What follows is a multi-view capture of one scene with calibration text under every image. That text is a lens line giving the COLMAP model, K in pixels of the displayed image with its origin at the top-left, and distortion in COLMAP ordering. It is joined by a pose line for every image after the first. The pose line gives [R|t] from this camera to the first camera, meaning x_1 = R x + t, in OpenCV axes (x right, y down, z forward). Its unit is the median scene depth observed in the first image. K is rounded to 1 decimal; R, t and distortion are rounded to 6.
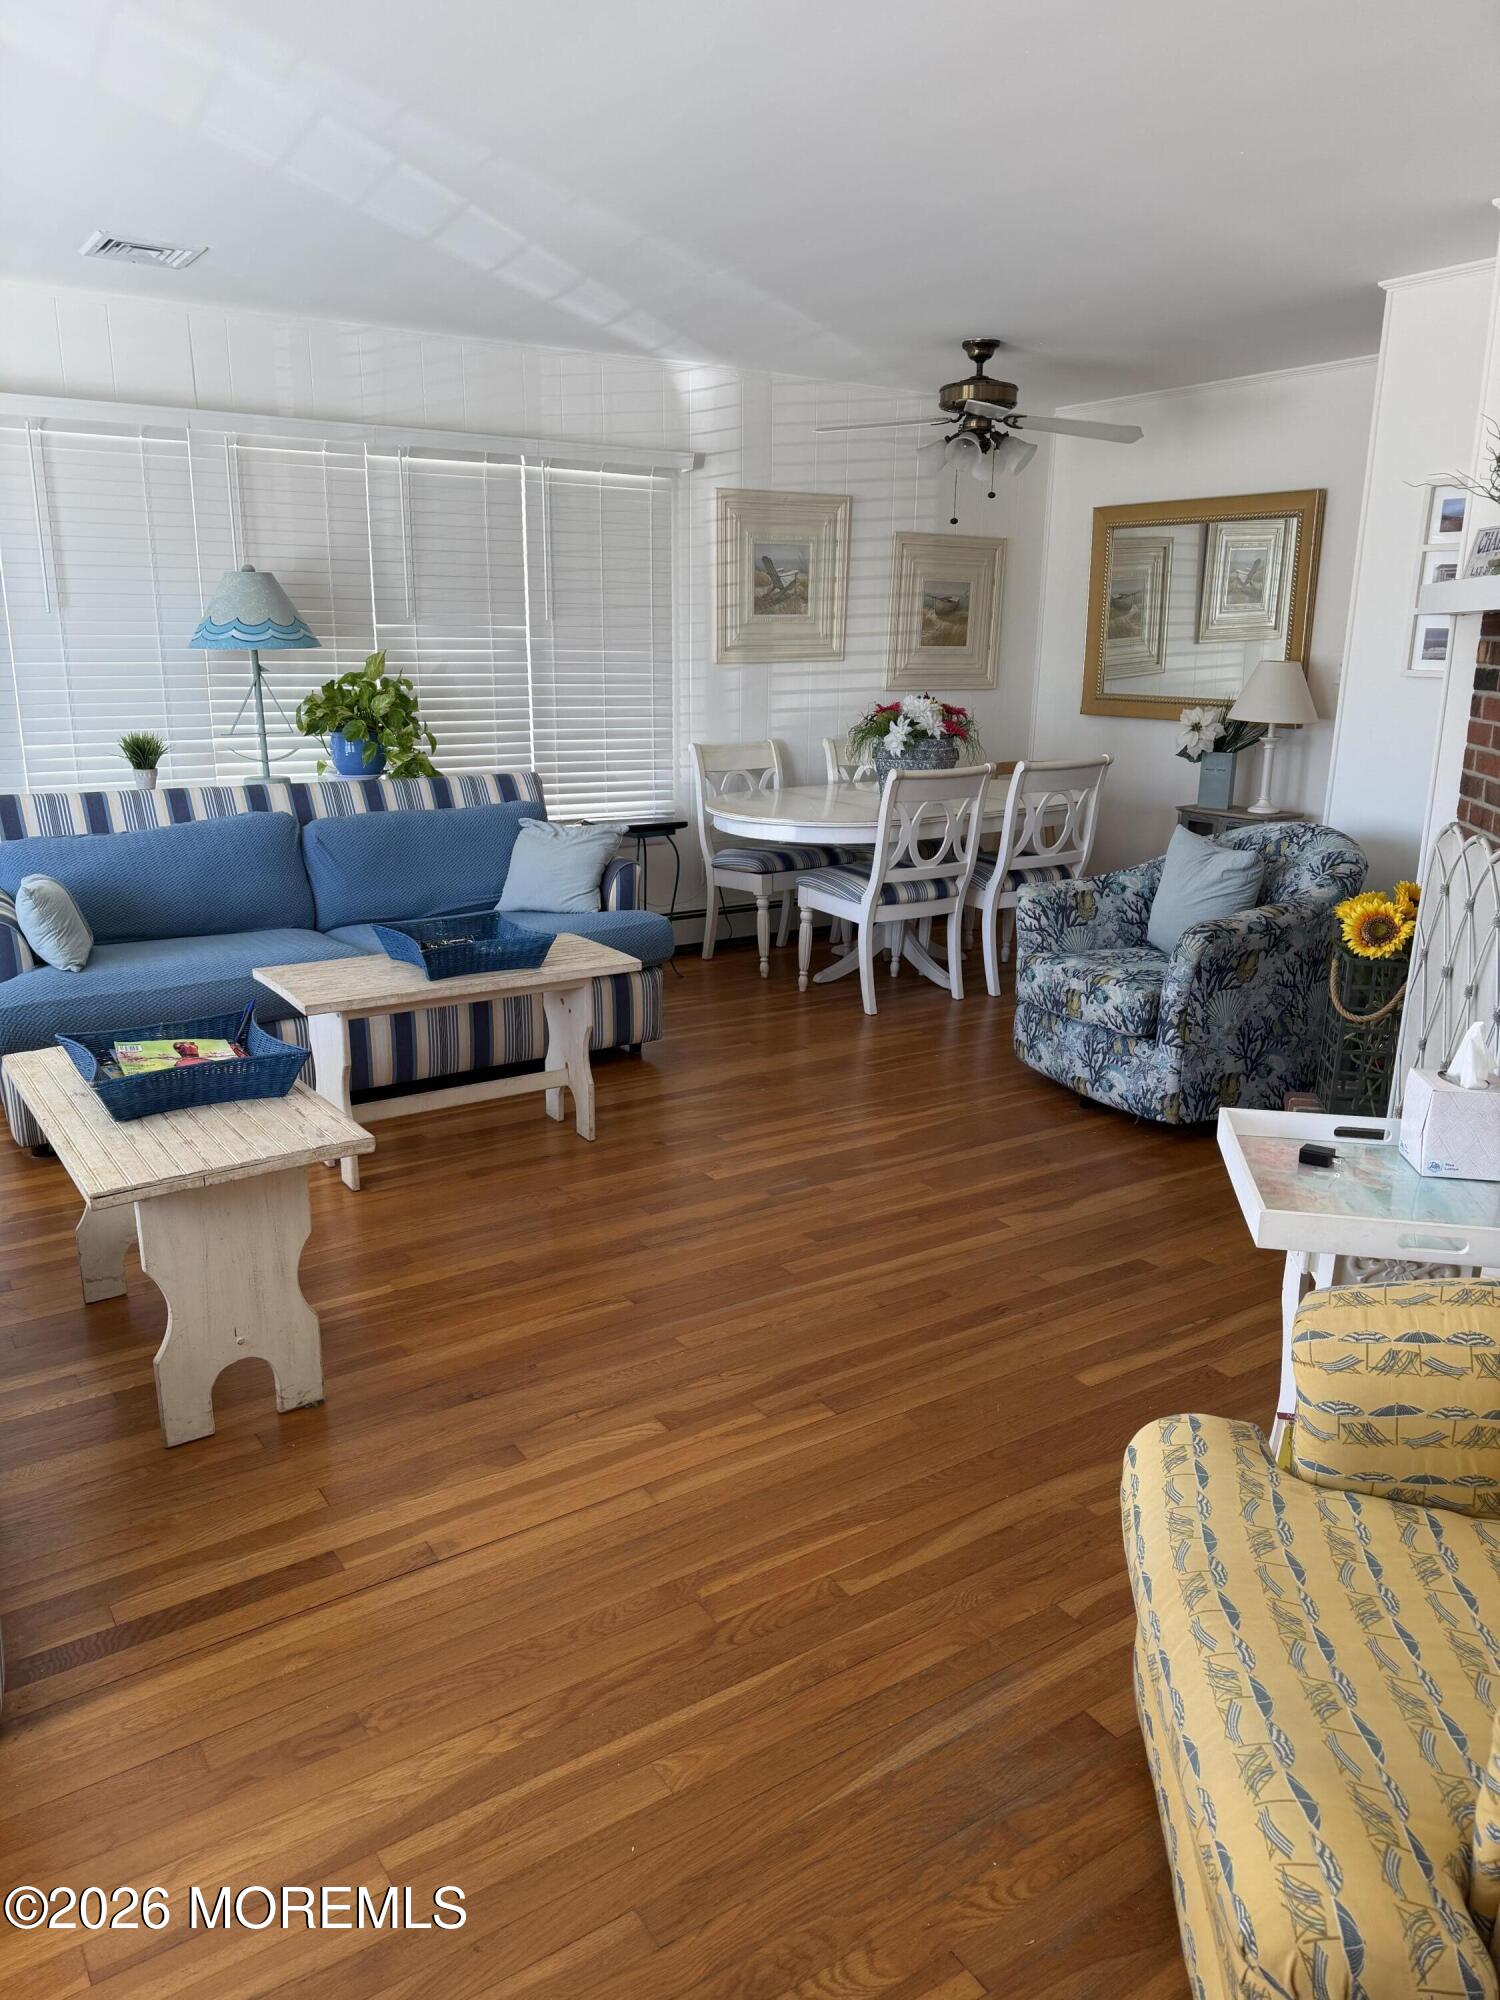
lens RADIAL K [[1392.1, 0, 740.4], [0, 1392.1, 1008.0], [0, 0, 1]] dist [0.132927, -0.234047]
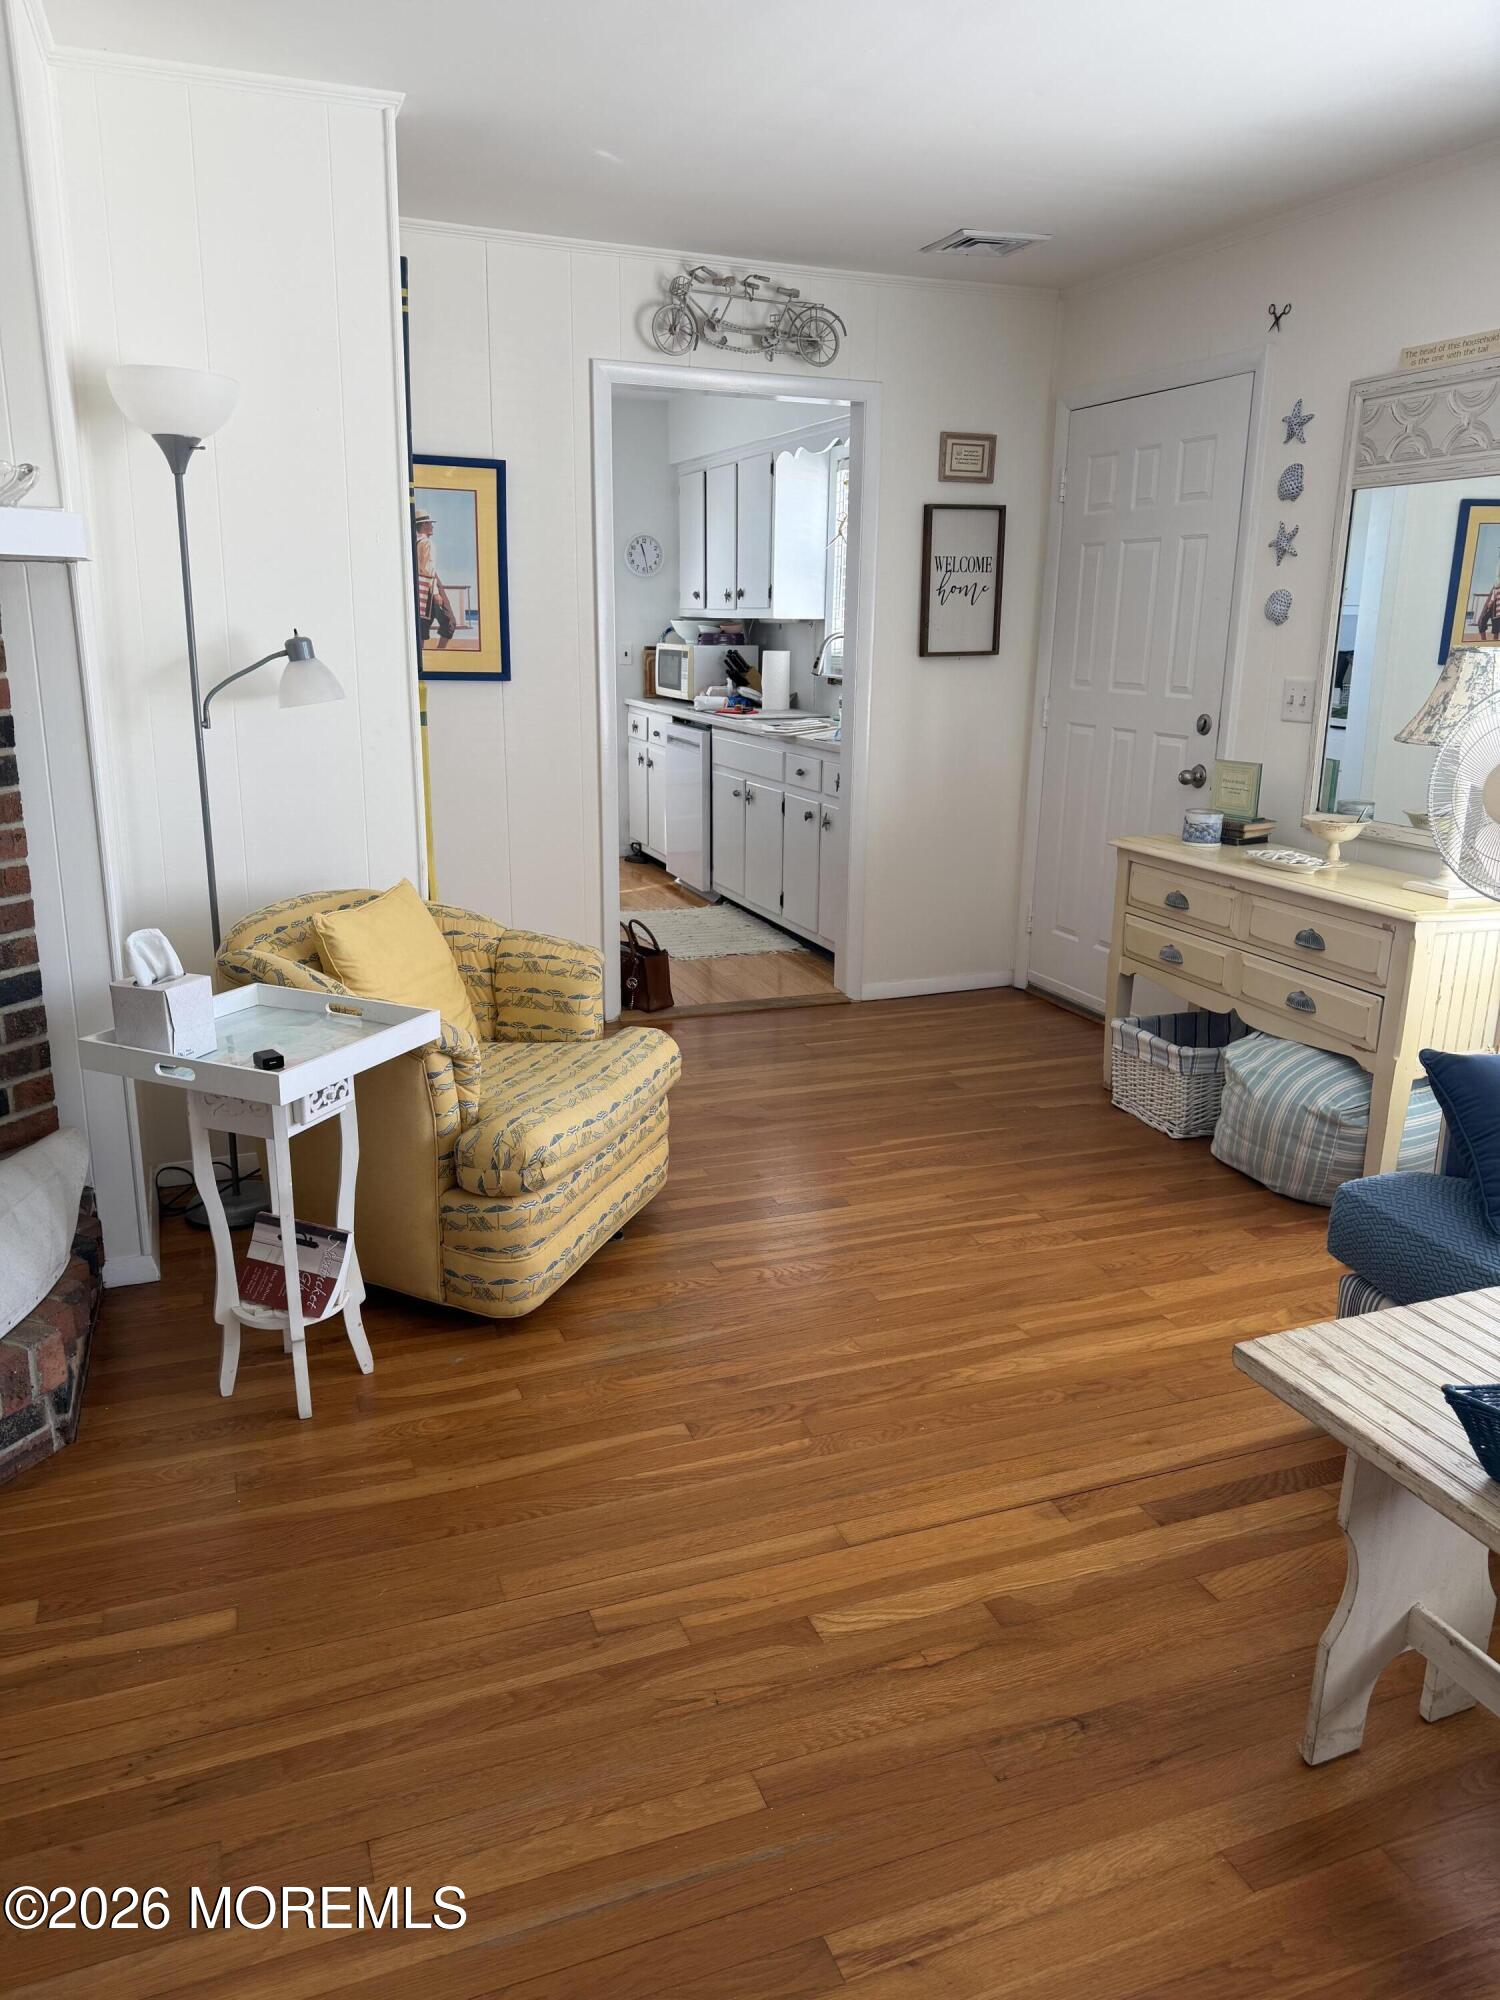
lens RADIAL K [[1431.2, 0, 747.7], [0, 1431.2, 1014.0], [0, 0, 1]] dist [0.196748, -0.442211]
pose [[-0.978915, -0.074648, 0.190138, -0.076512], [0.030911, 0.865977, 0.499127, -0.206007], [-0.201913, 0.494480, -0.845411, 0.788166]]
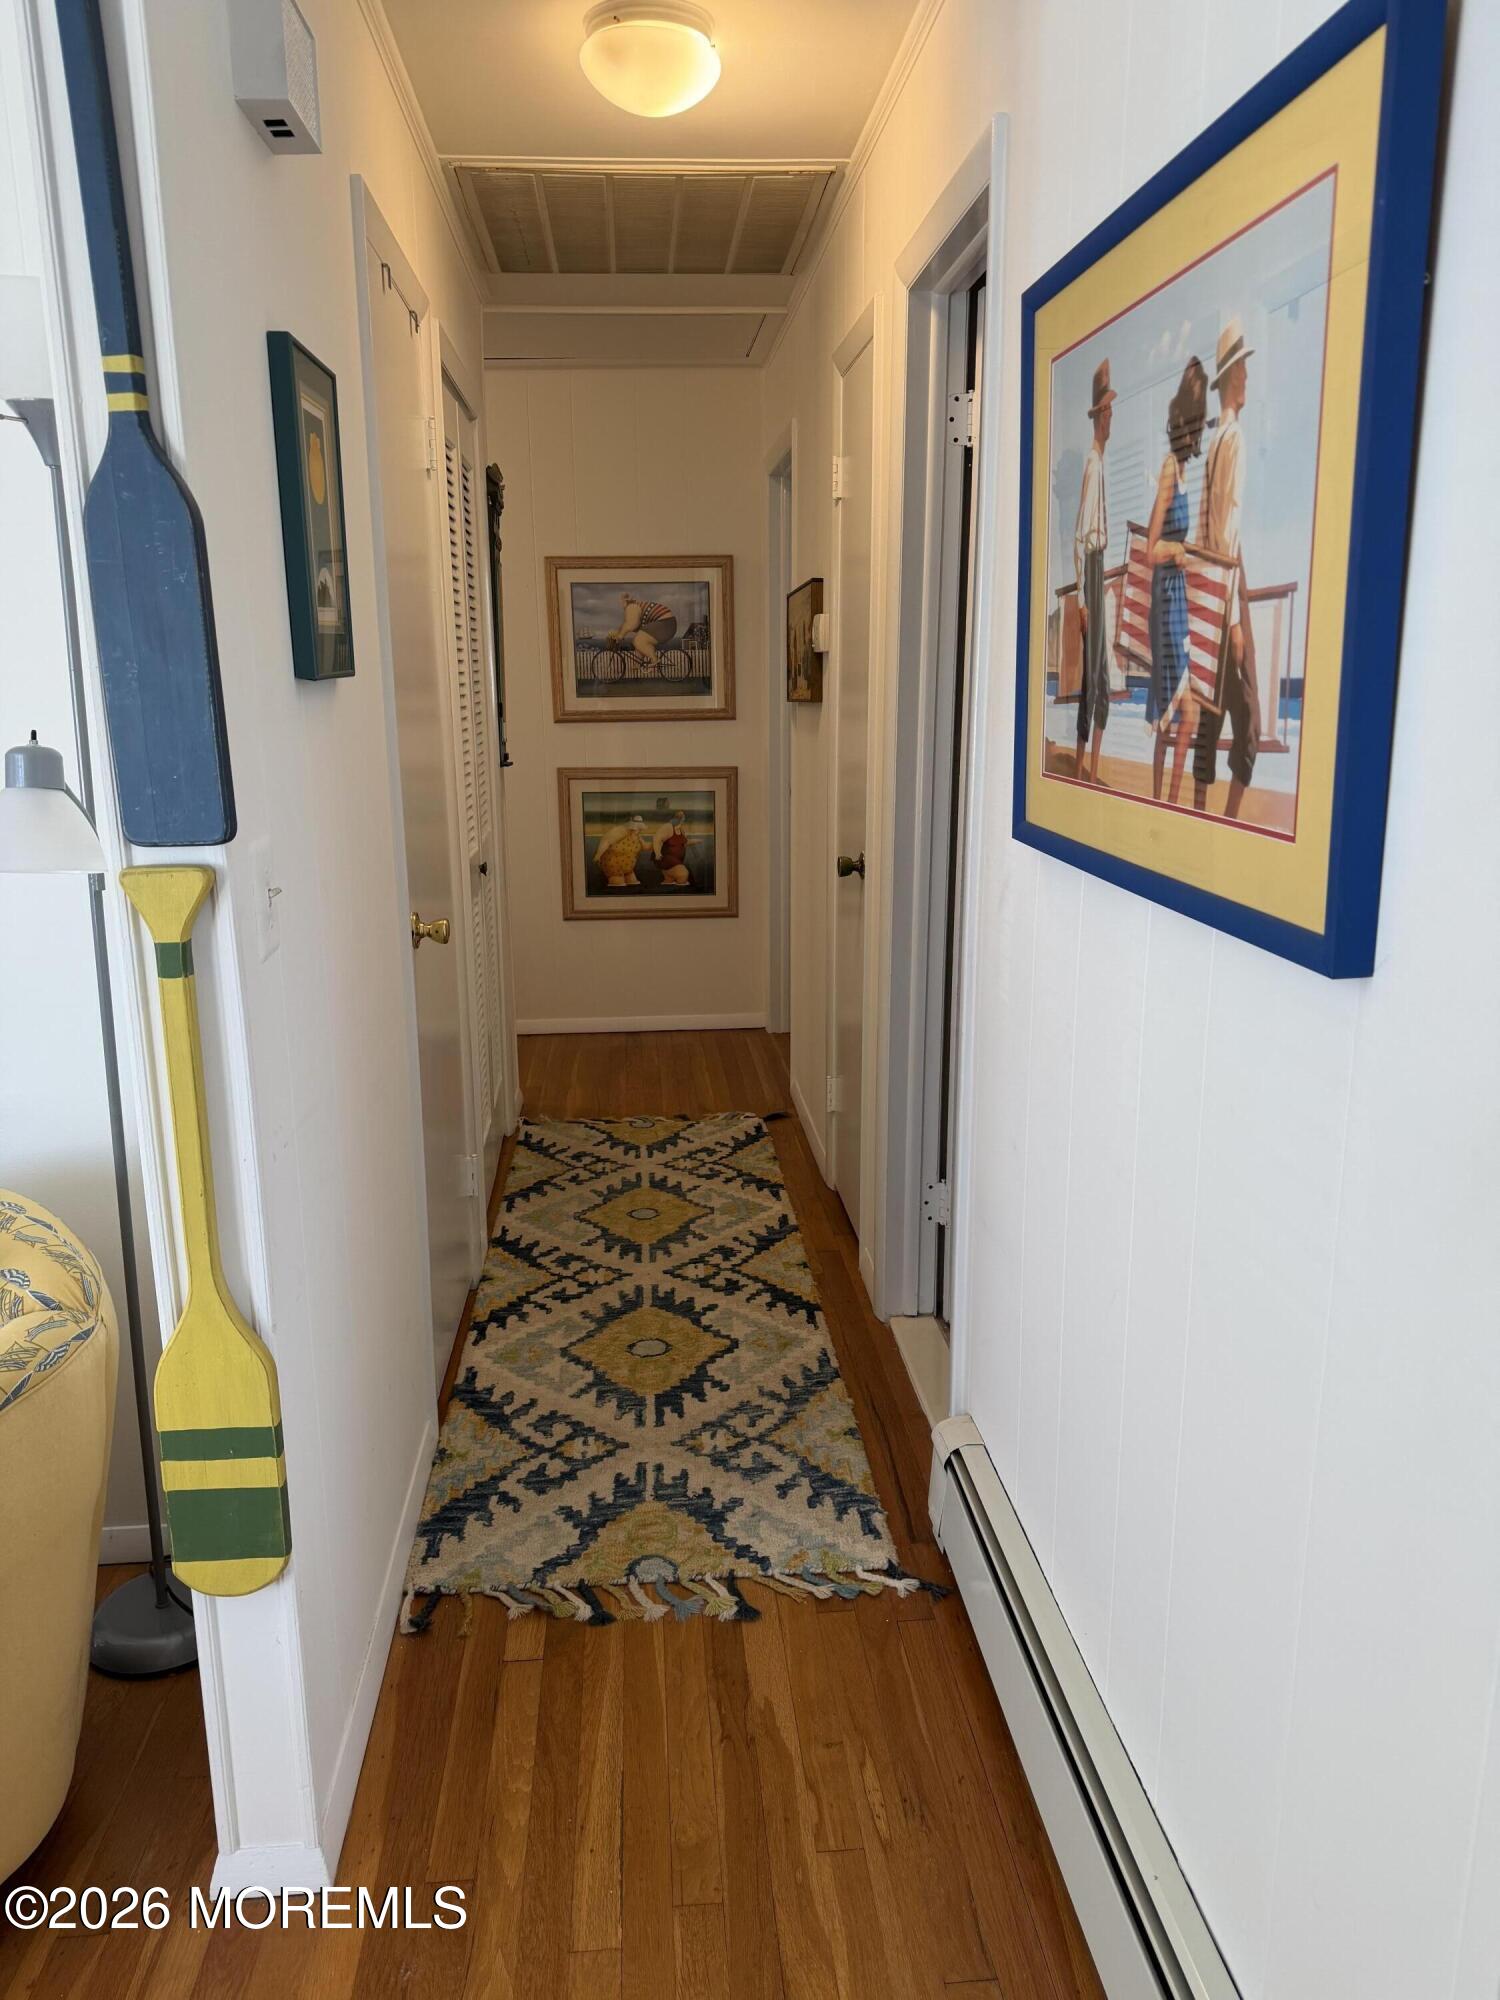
lens RADIAL K [[1431.2, 0, 747.7], [0, 1431.2, 1014.0], [0, 0, 1]] dist [0.196748, -0.442211]
pose [[0.473873, -0.226804, 0.850884, 0.049255], [0.240912, 0.962790, 0.122464, 0.028686], [-0.846998, 0.146956, 0.510880, -0.115662]]
